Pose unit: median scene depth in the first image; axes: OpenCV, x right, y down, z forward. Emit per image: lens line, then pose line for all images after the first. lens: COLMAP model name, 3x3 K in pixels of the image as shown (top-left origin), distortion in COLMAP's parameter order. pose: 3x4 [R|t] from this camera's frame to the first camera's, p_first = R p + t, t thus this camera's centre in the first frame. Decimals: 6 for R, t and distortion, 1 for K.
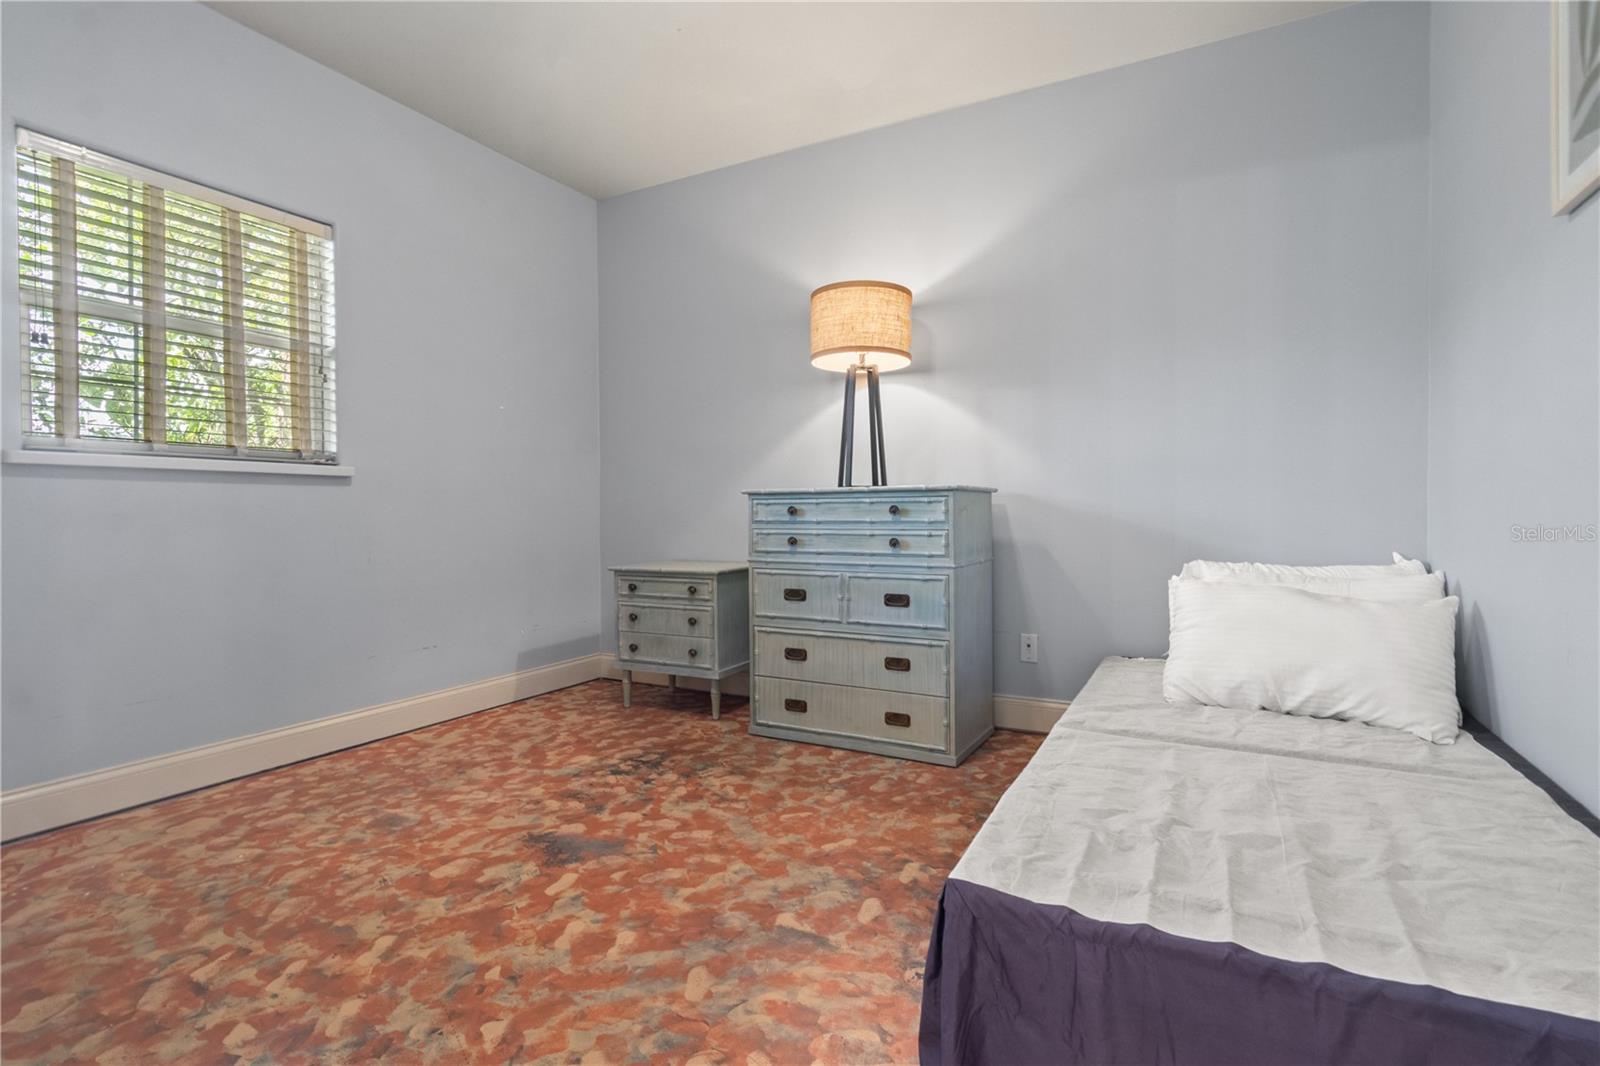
lens RADIAL K [[767.6, 0, 807.3], [0, 767.6, 518.2], [0, 0, 1]] dist [0.003139, 0.001815]
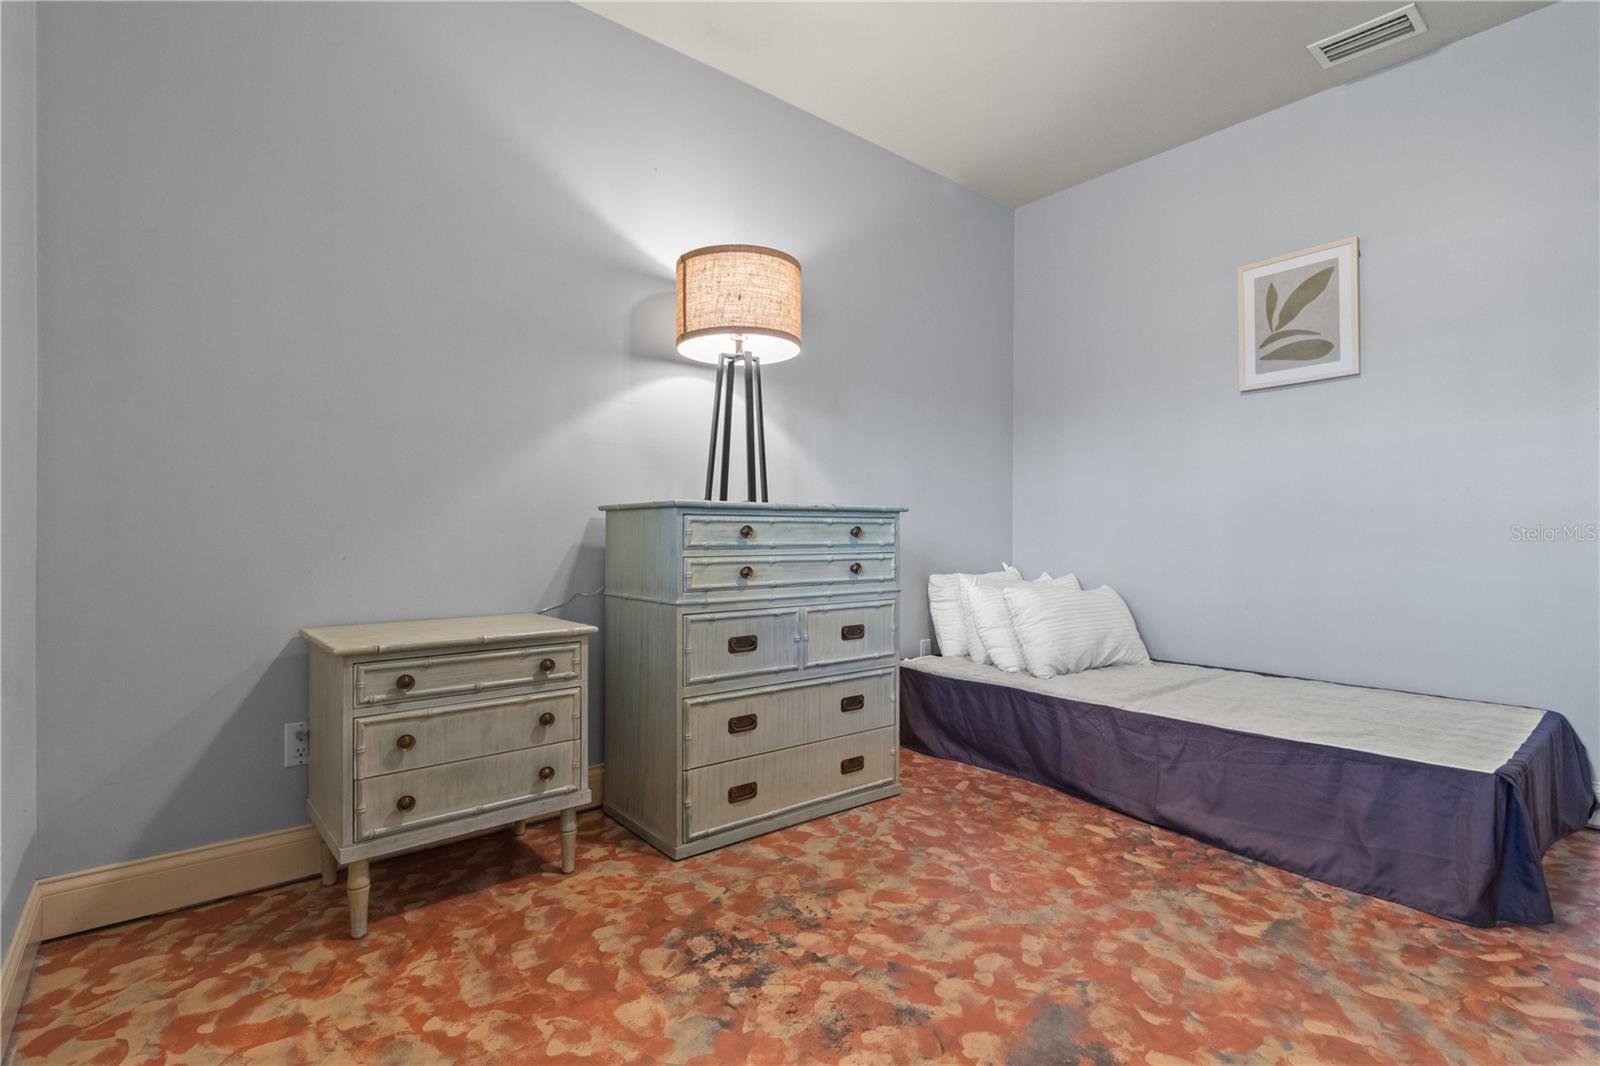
lens RADIAL K [[767.6, 0, 807.0], [0, 767.6, 539.9], [0, 0, 1]] dist [0.003139, 0.001815]
pose [[0.375022, 0.000307, 0.927016, -0.739680], [0.005413, 0.999982, -0.002521, 0.000781], [-0.927000, 0.005963, 0.375014, 0.714717]]
